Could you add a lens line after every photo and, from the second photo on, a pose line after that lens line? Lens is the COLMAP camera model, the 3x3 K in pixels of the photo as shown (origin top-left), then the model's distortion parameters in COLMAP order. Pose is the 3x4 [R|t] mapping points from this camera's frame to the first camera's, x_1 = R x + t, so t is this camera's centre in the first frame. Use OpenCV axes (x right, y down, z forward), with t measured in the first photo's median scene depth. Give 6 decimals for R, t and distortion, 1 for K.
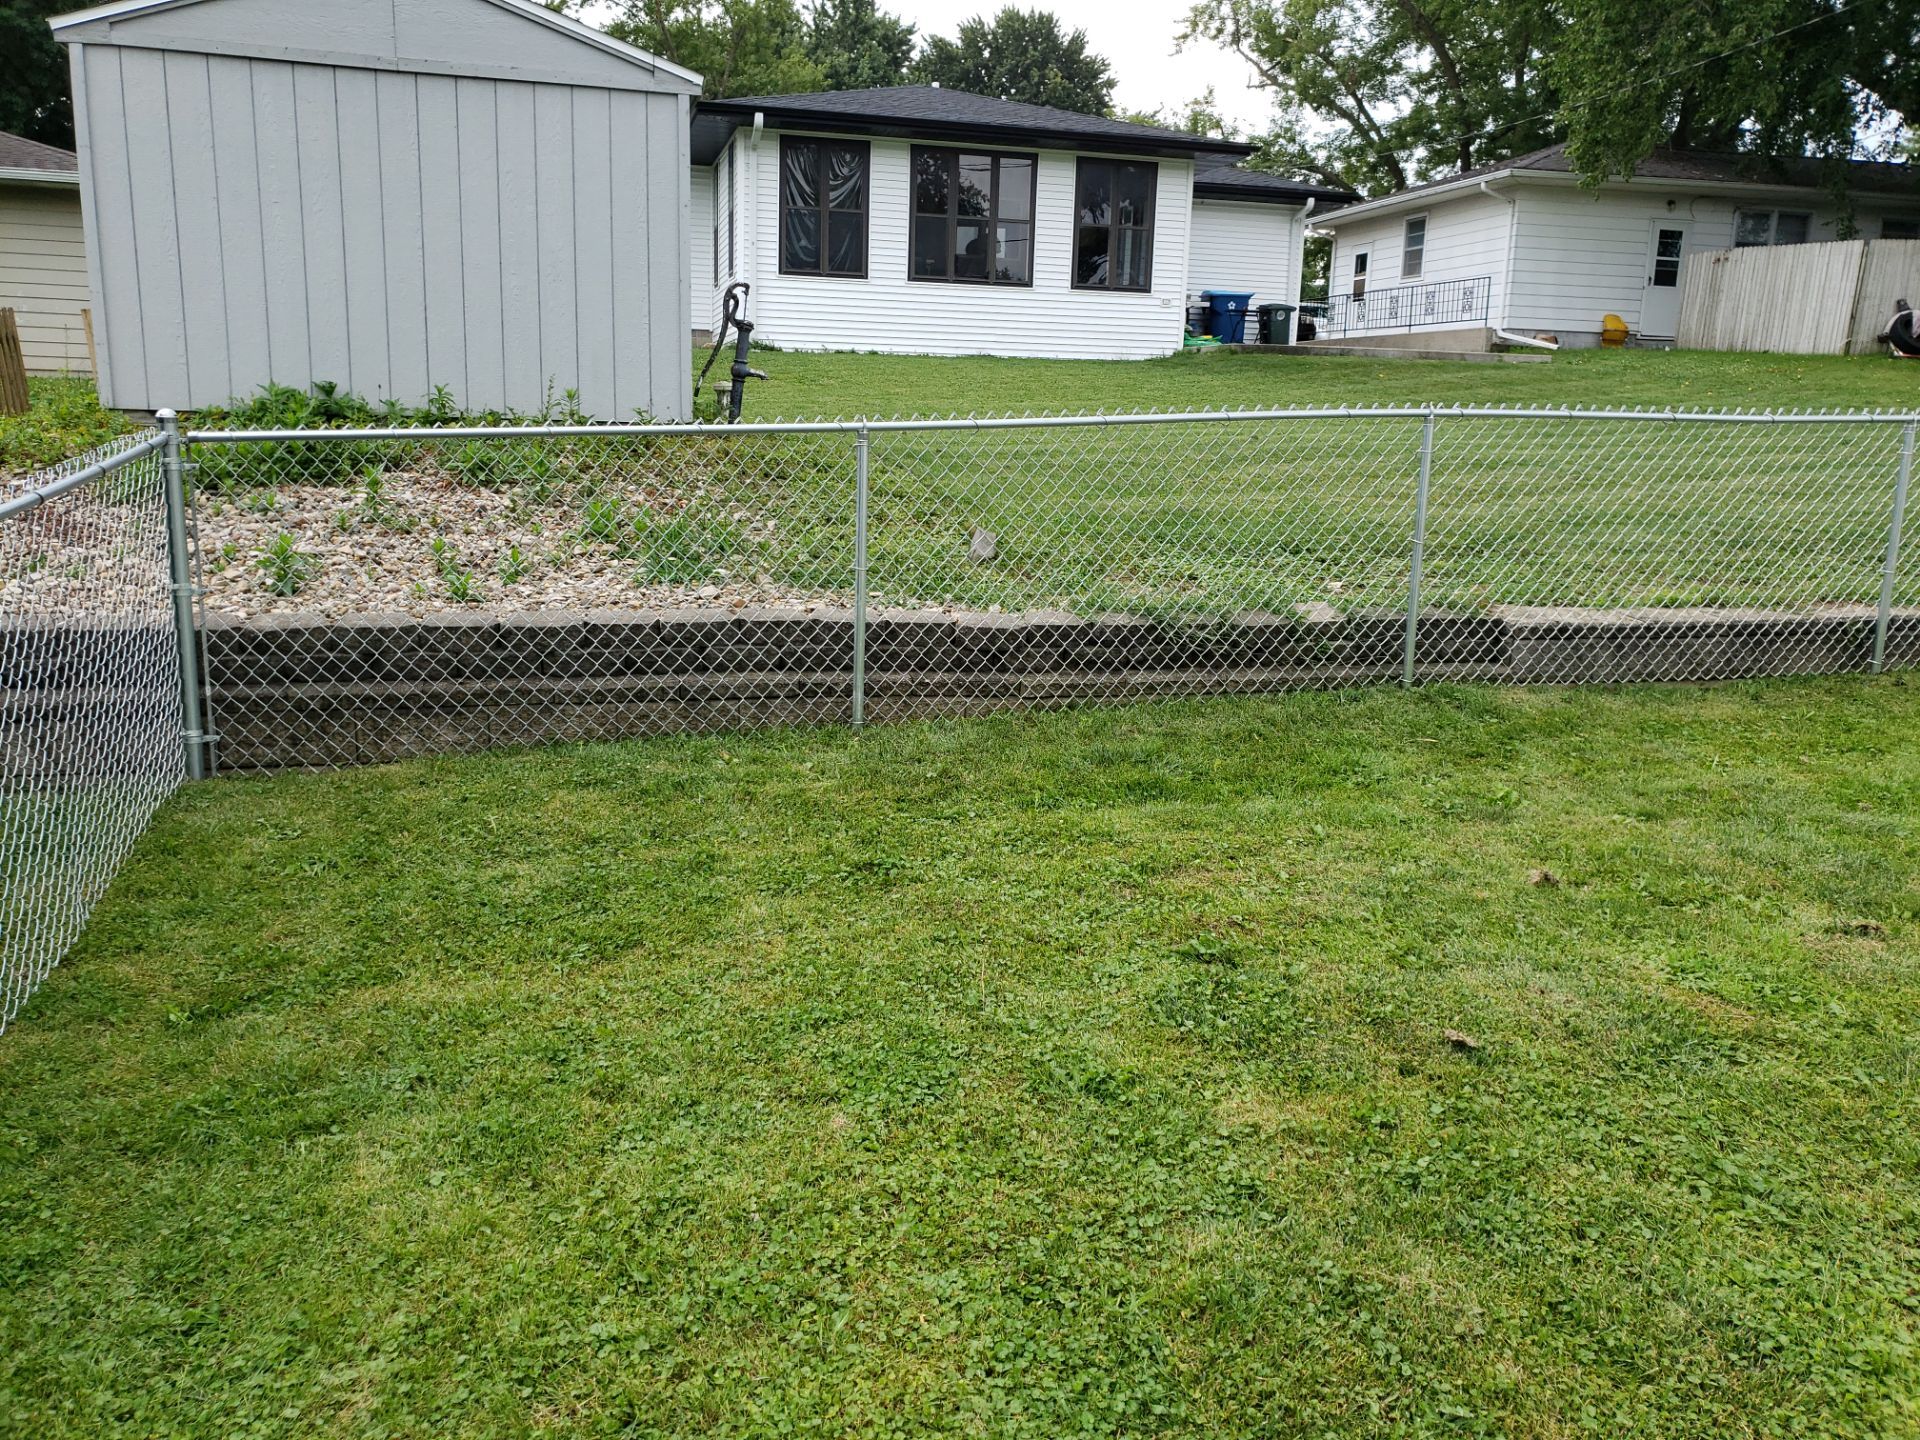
lens RADIAL K [[1509.3, 0, 960.0], [0, 1509.3, 720.0], [0, 0, 1]] dist [-0.002711, 0.000489]
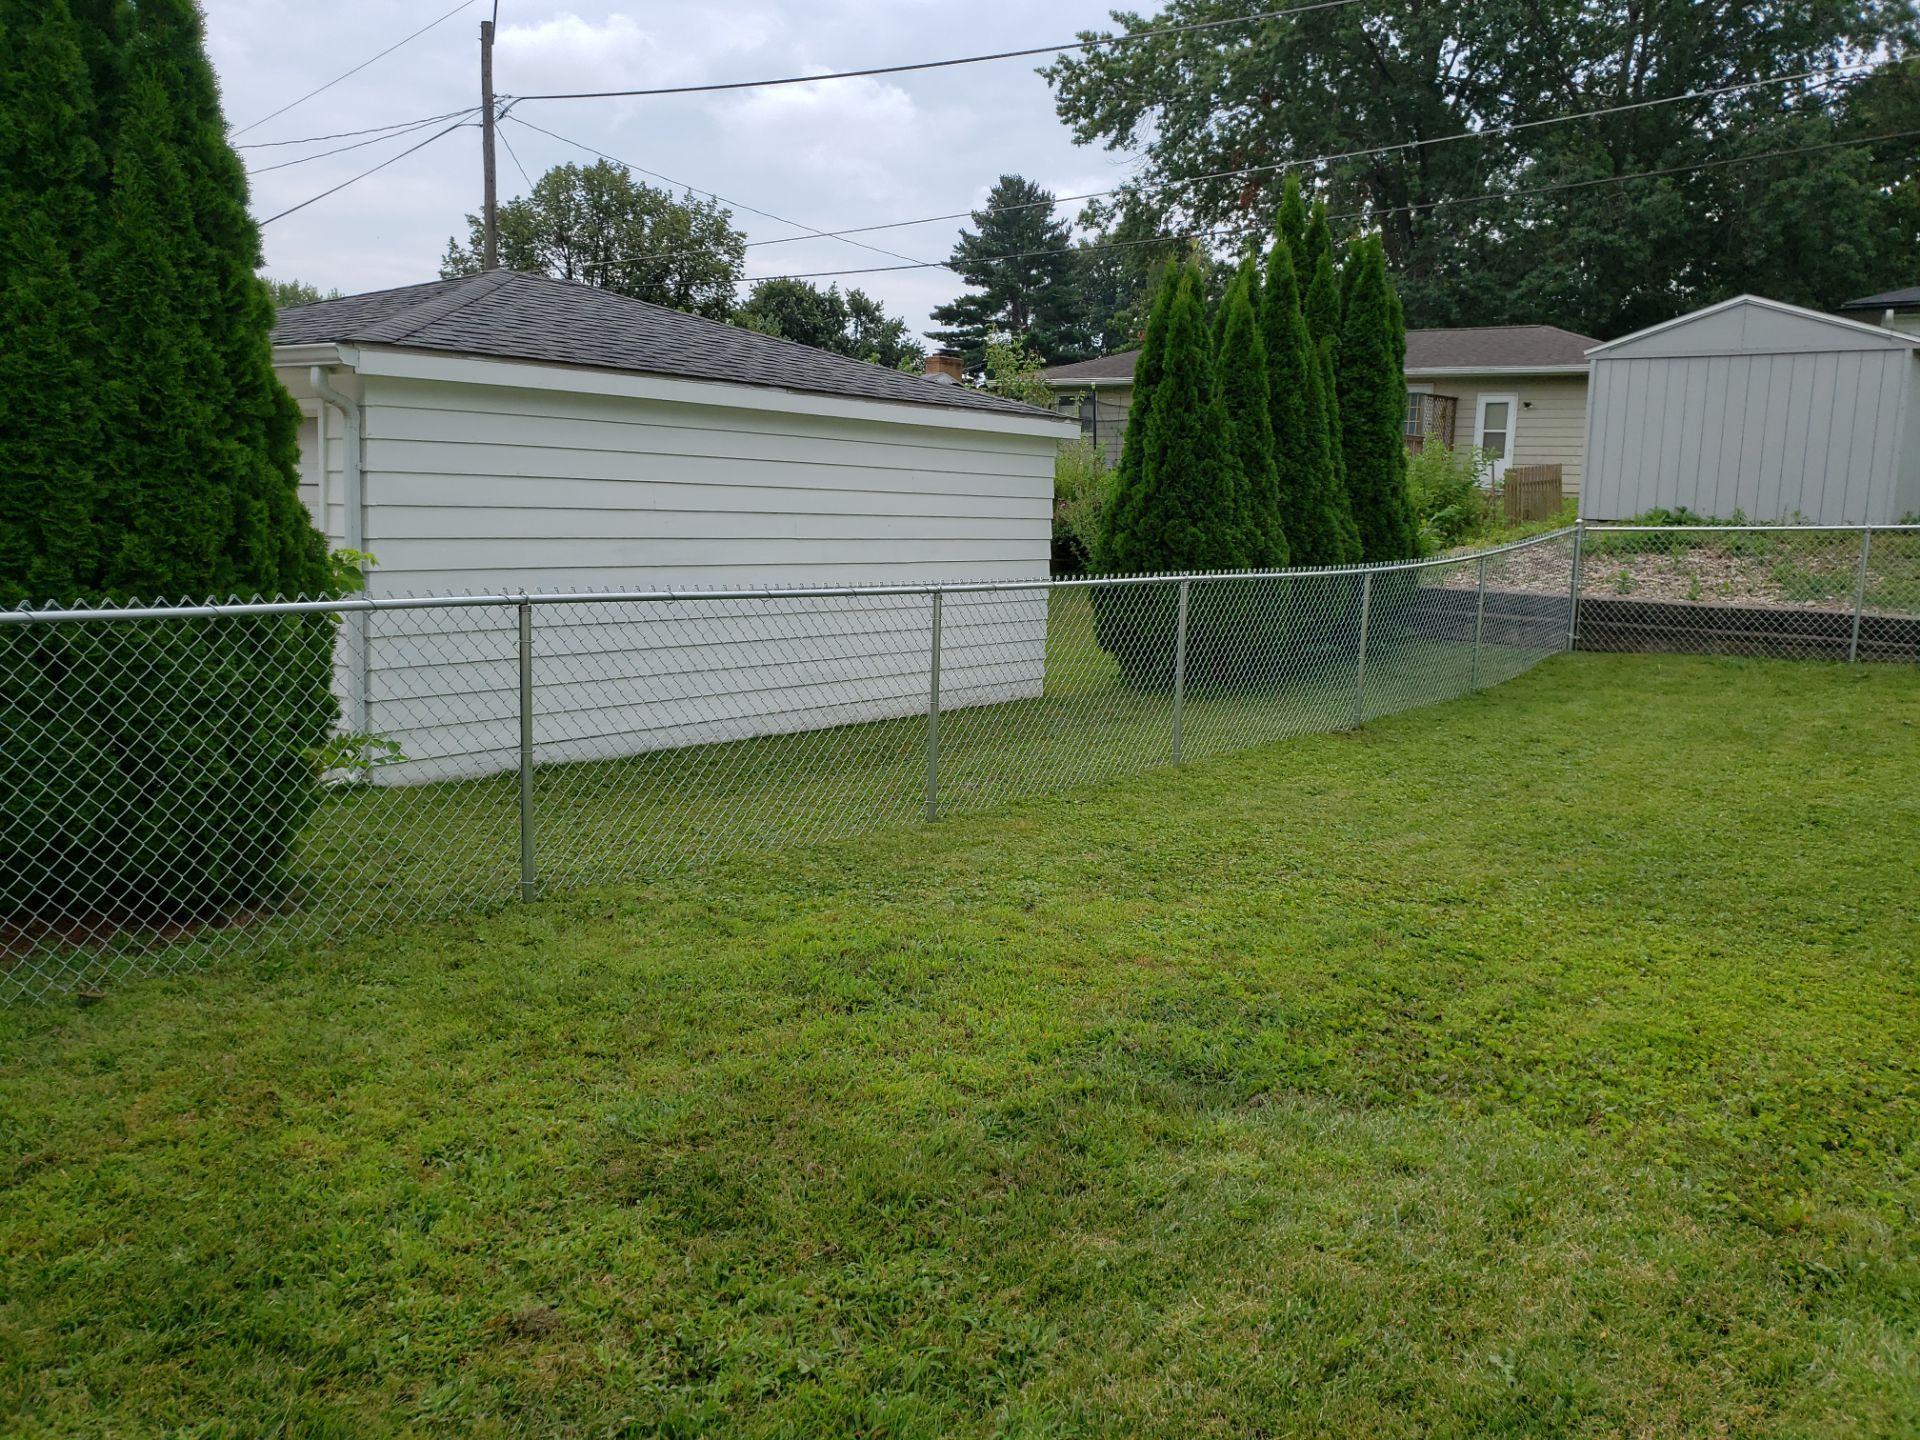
lens RADIAL K [[1509.3, 0, 960.0], [0, 1509.3, 720.0], [0, 0, 1]] dist [-0.002711, 0.000489]
pose [[0.588352, 0.112047, -0.800804, 0.891610], [-0.168143, 0.985658, 0.014376, 0.260058], [0.790929, 0.126192, 0.598754, -1.275336]]
